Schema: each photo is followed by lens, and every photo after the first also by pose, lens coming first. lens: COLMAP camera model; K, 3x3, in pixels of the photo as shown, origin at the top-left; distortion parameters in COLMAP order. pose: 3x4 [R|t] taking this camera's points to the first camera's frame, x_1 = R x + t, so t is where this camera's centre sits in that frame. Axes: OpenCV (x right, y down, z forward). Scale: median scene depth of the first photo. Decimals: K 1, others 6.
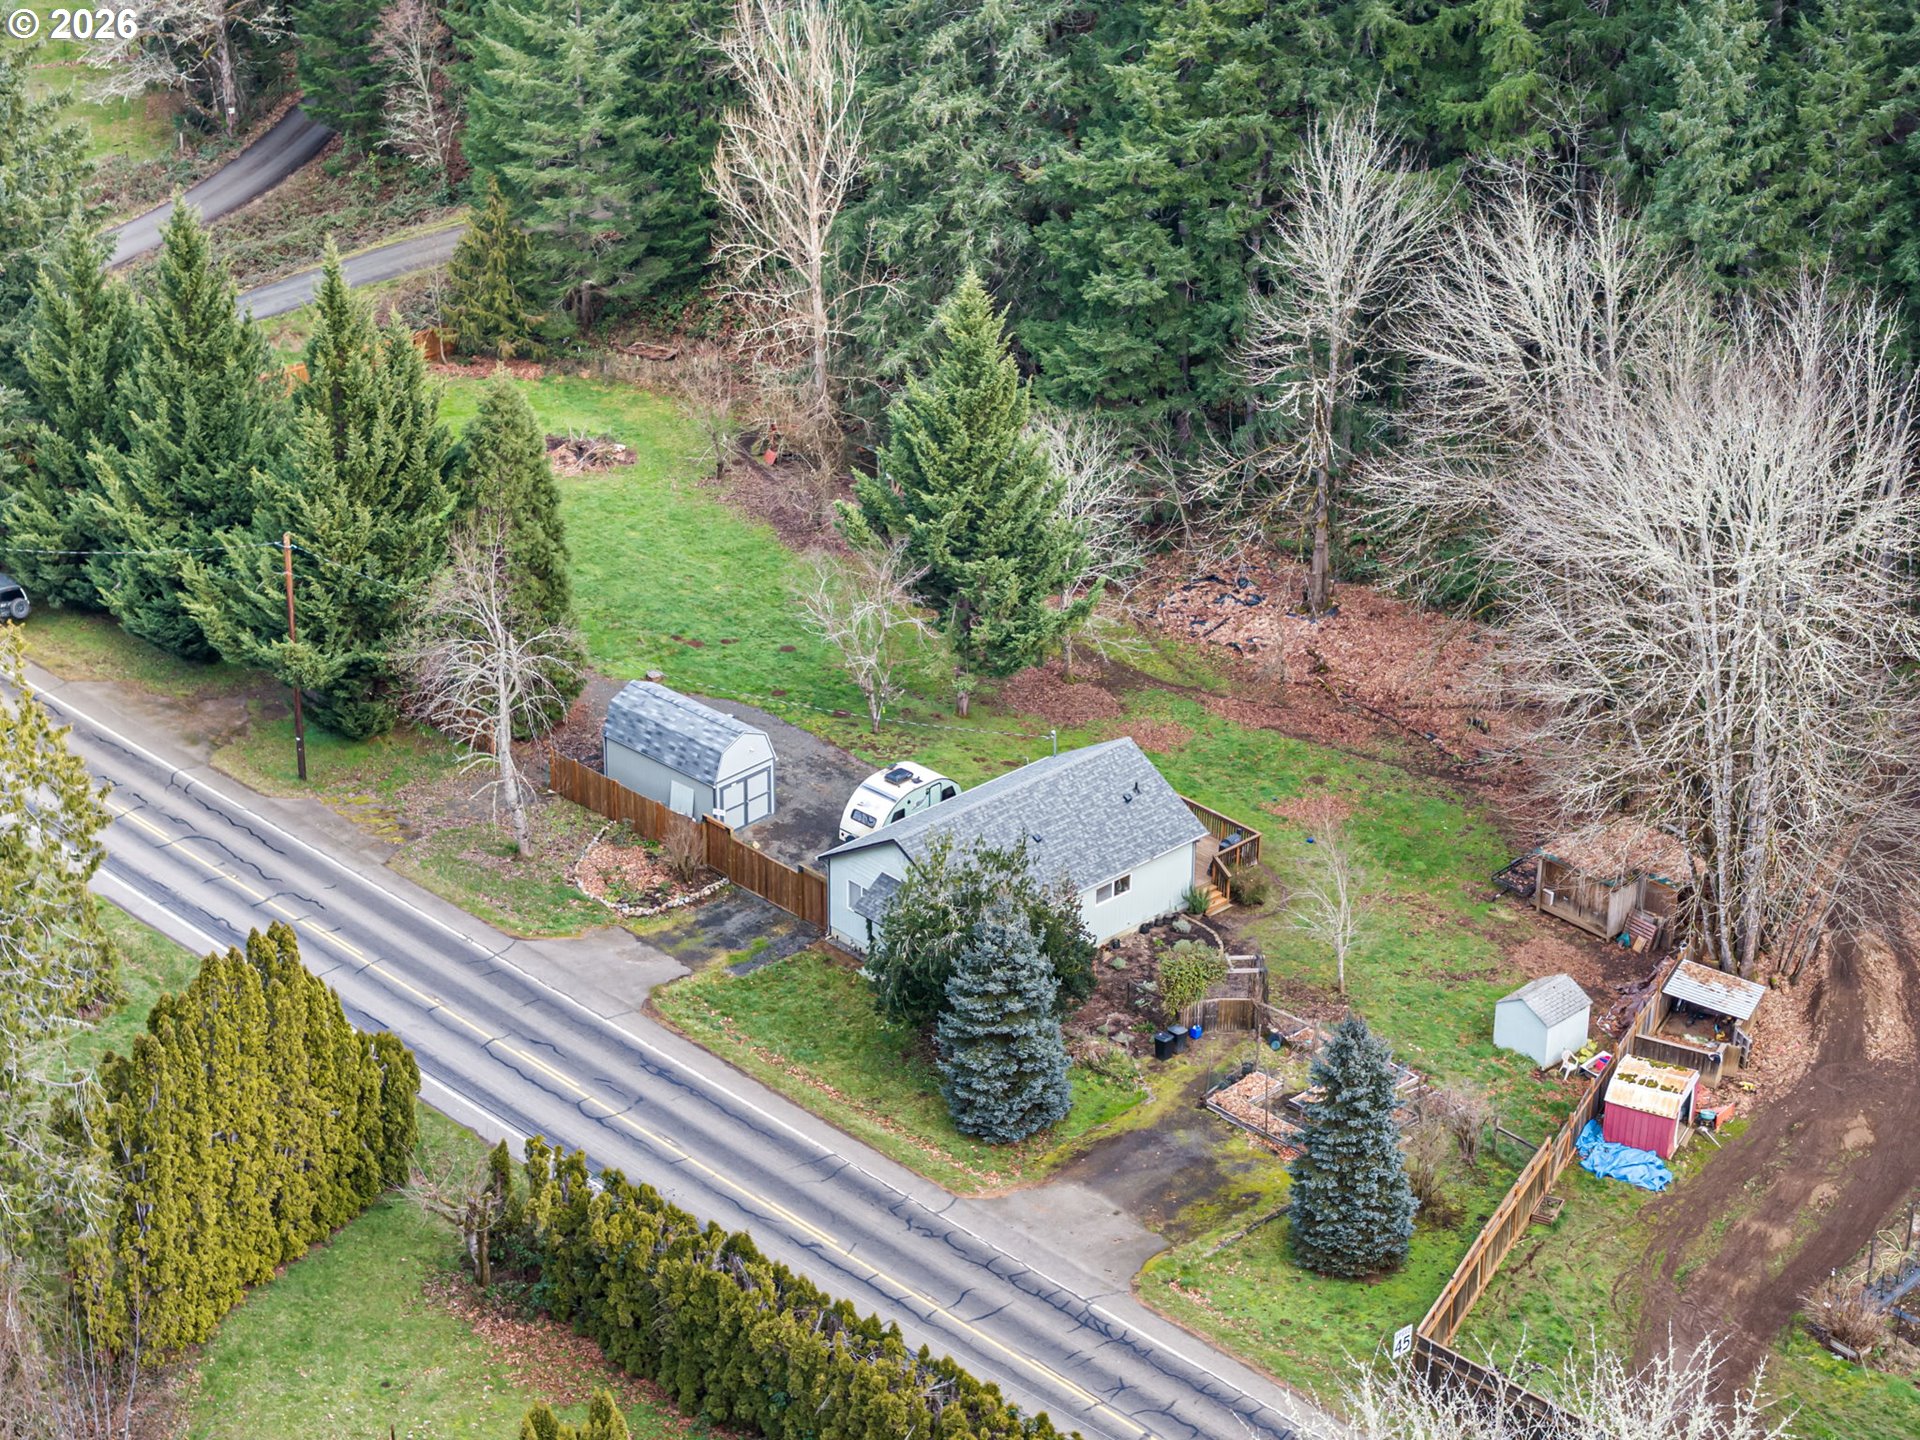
lens RADIAL K [[3829.5, 0, 962.7], [0, 3829.5, 722.1], [0, 0, 1]] dist [0.003823, 0.000000]
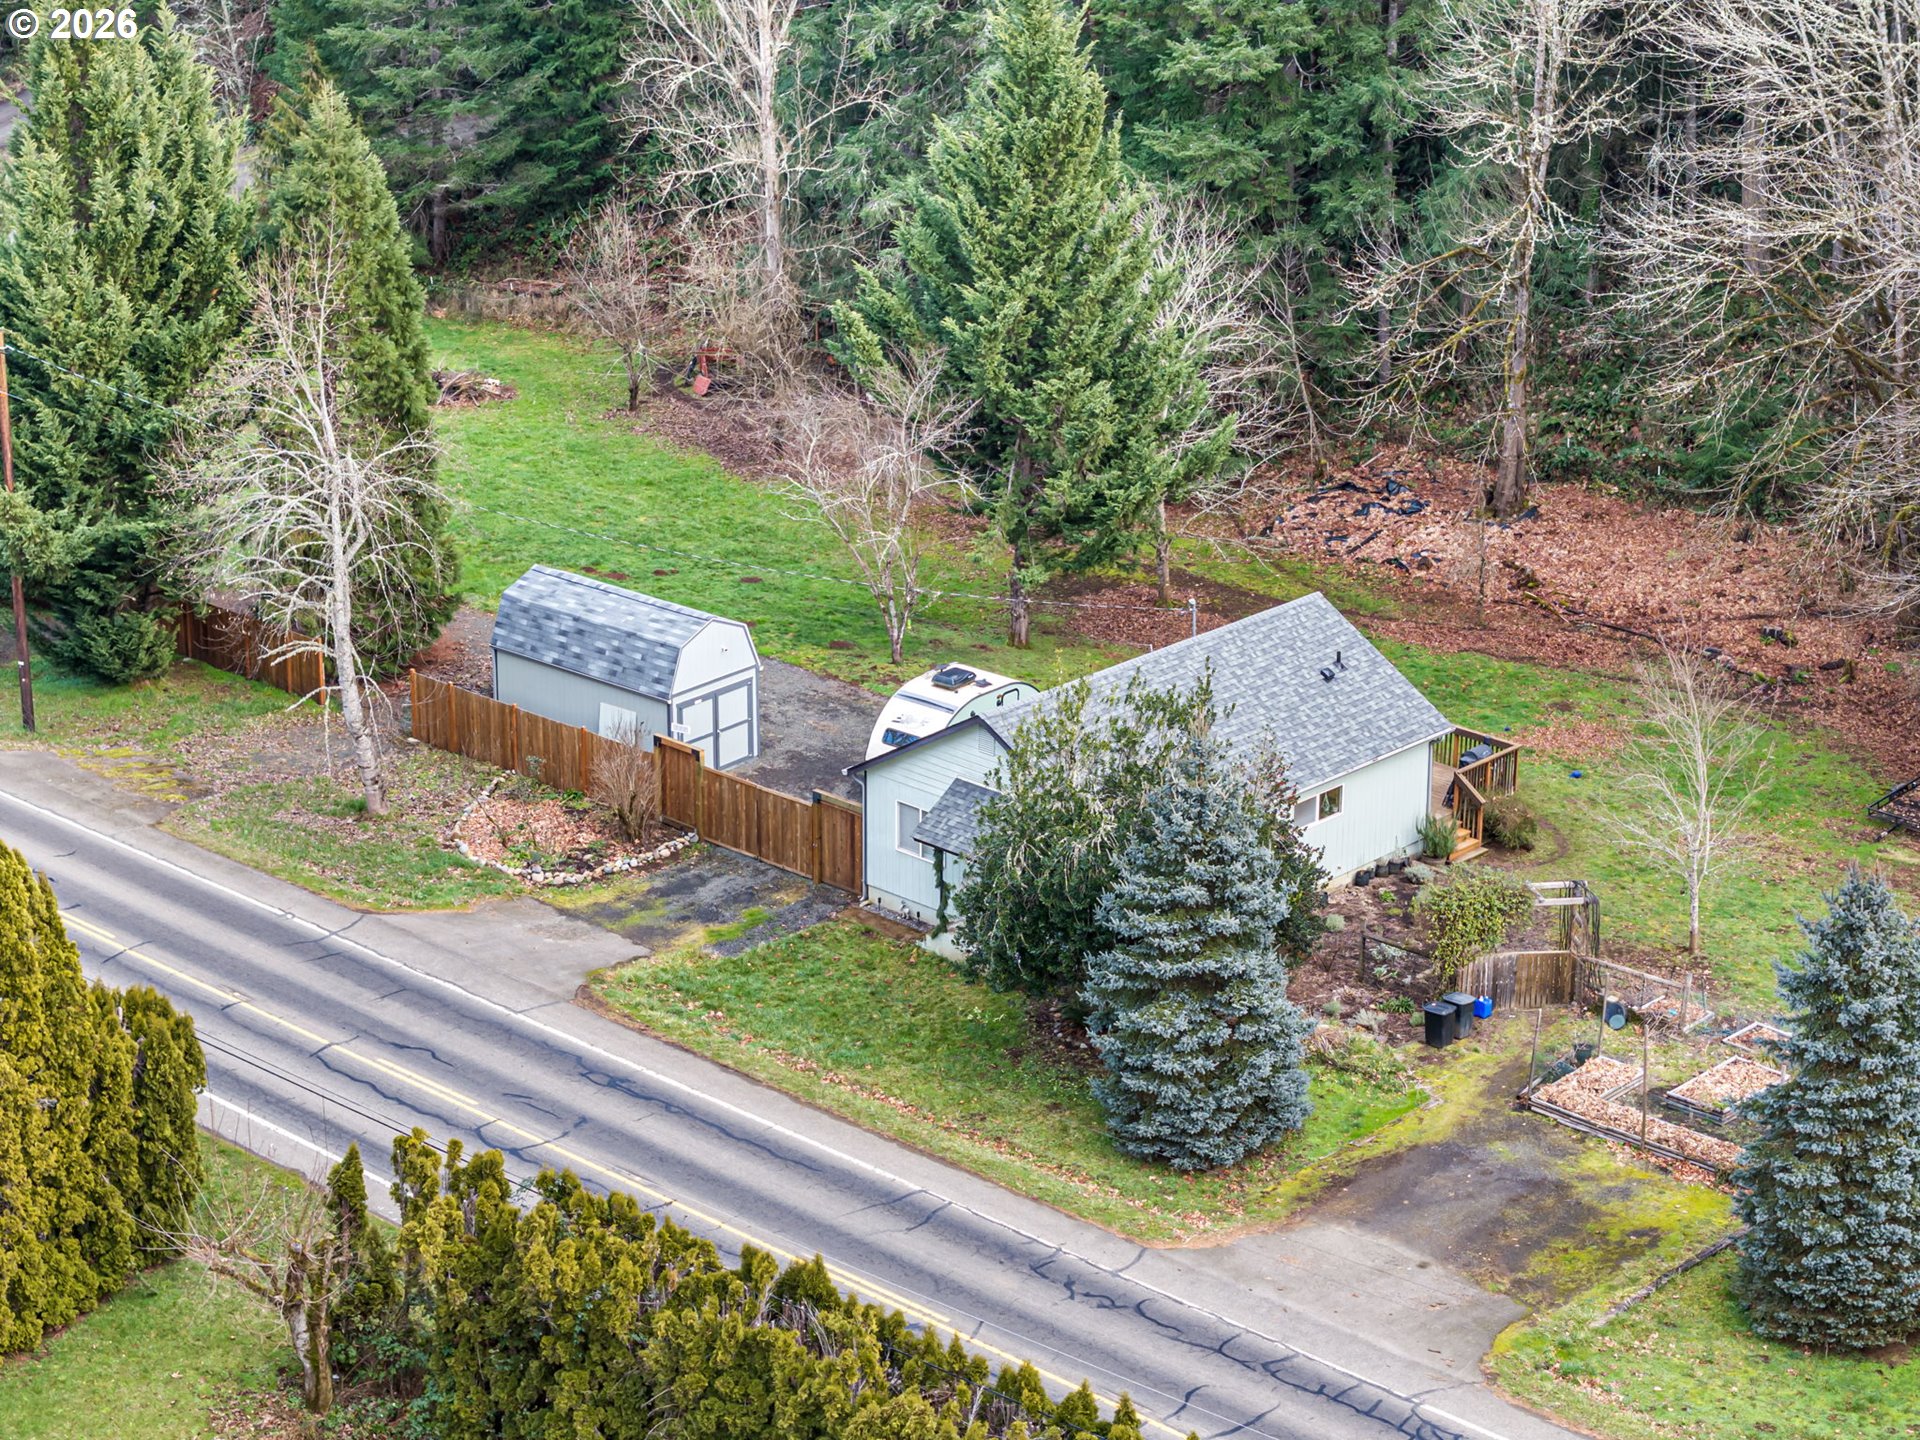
lens RADIAL K [[3829.5, 0, 964.2], [0, 3829.5, 717.8], [0, 0, 1]] dist [0.003823, 0.000000]
pose [[0.998568, -0.023510, 0.048045, -0.047412], [0.028464, 0.994046, -0.105178, 0.091062], [-0.045286, 0.106395, 0.993292, 0.365698]]
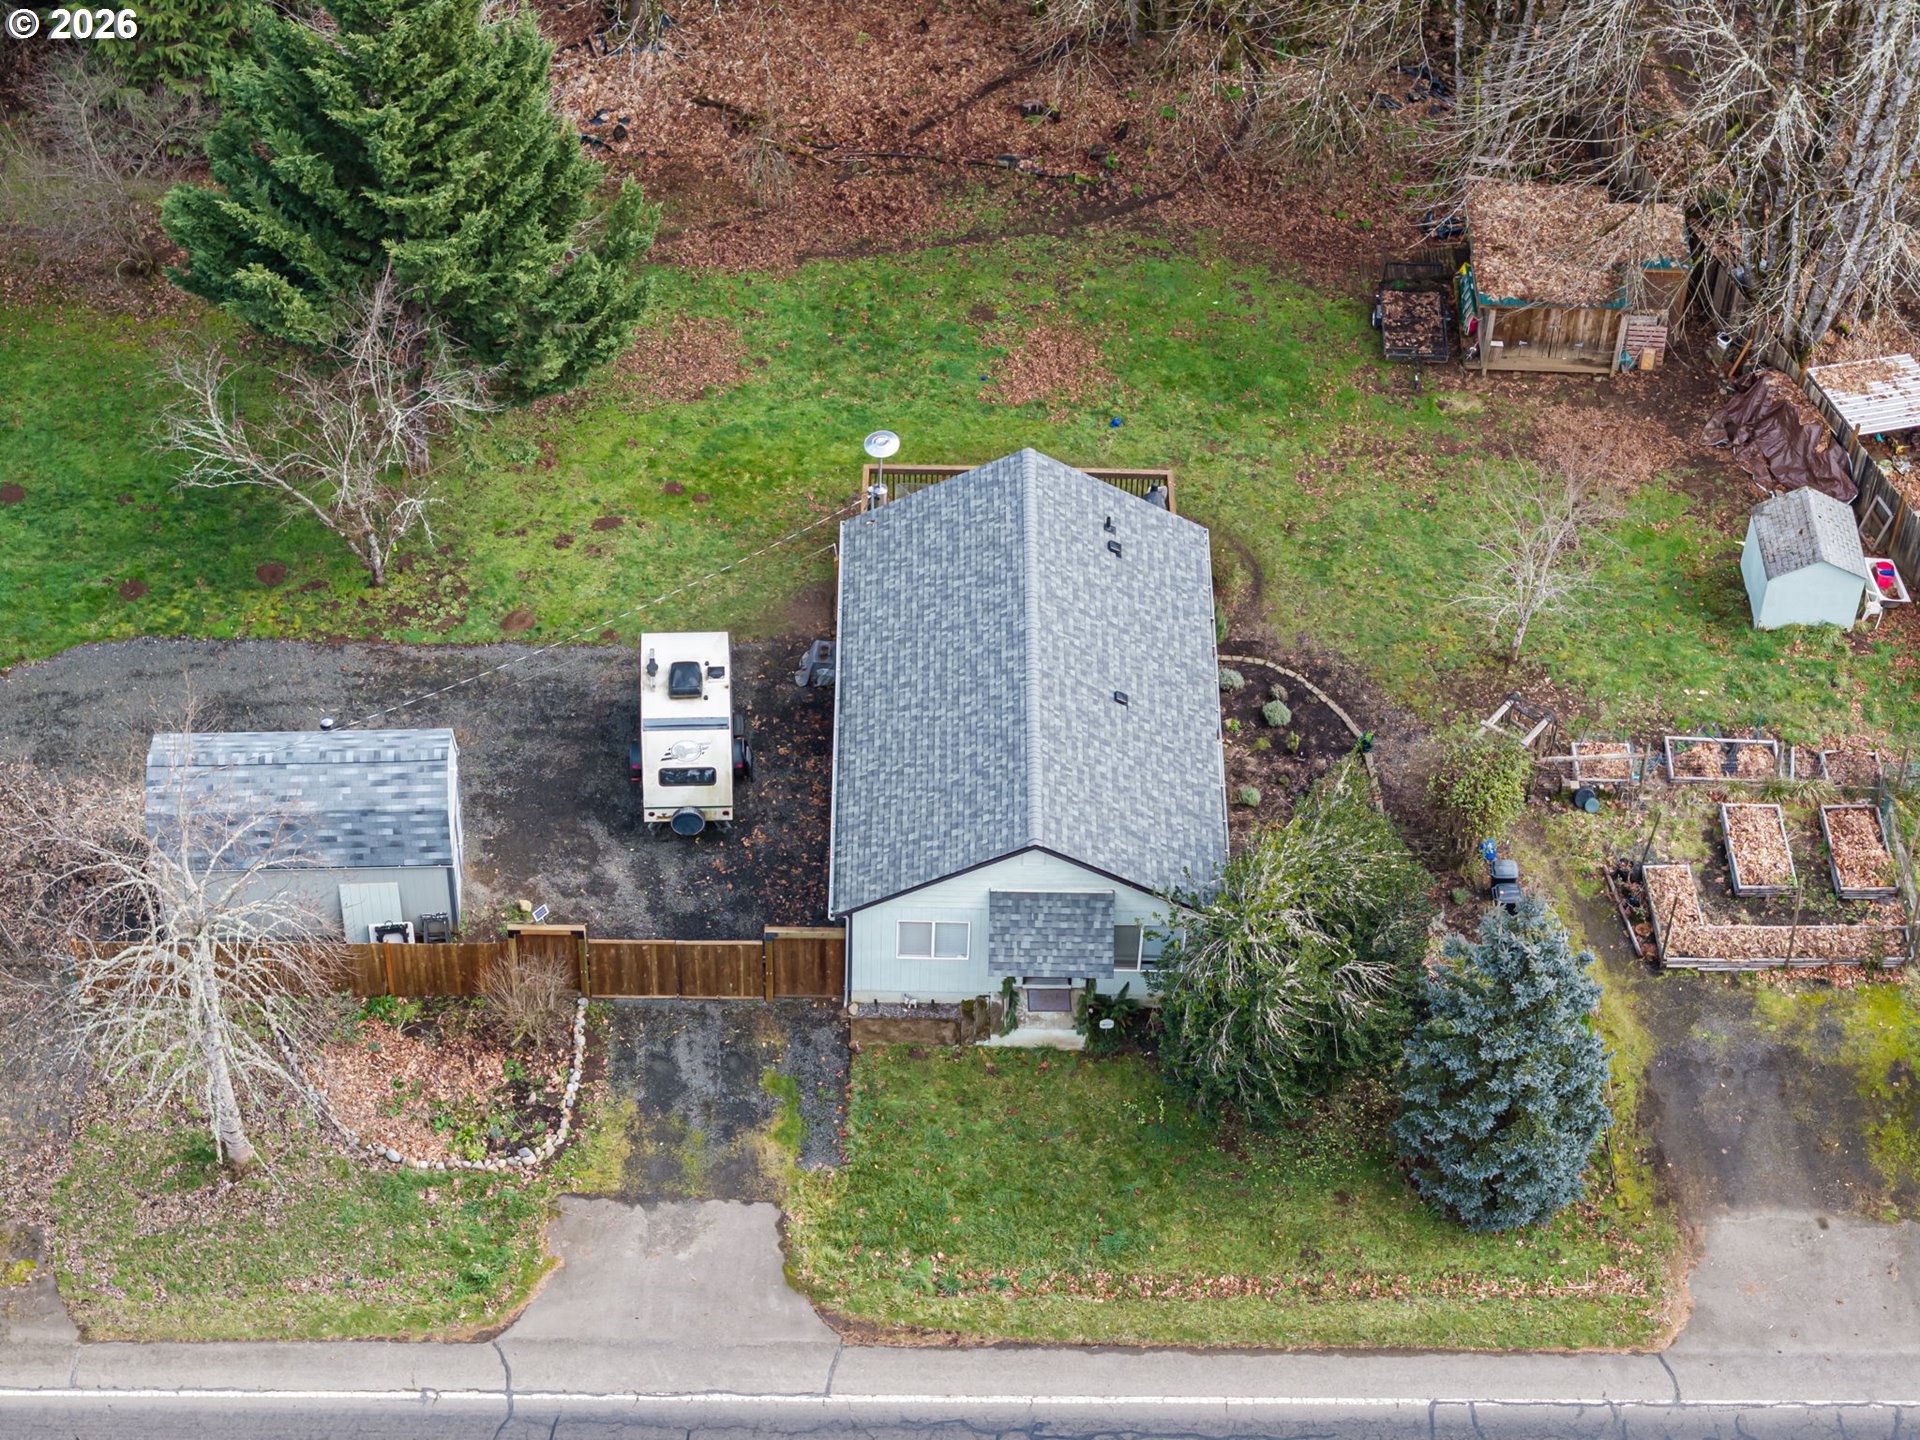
lens RADIAL K [[3829.5, 0, 953.3], [0, 3829.5, 726.2], [0, 0, 1]] dist [0.003823, 0.000000]
pose [[0.689226, -0.521925, 0.502556, -0.292619], [0.301517, 0.837311, 0.456068, -0.239625], [-0.658829, -0.162805, 0.734465, 0.555985]]
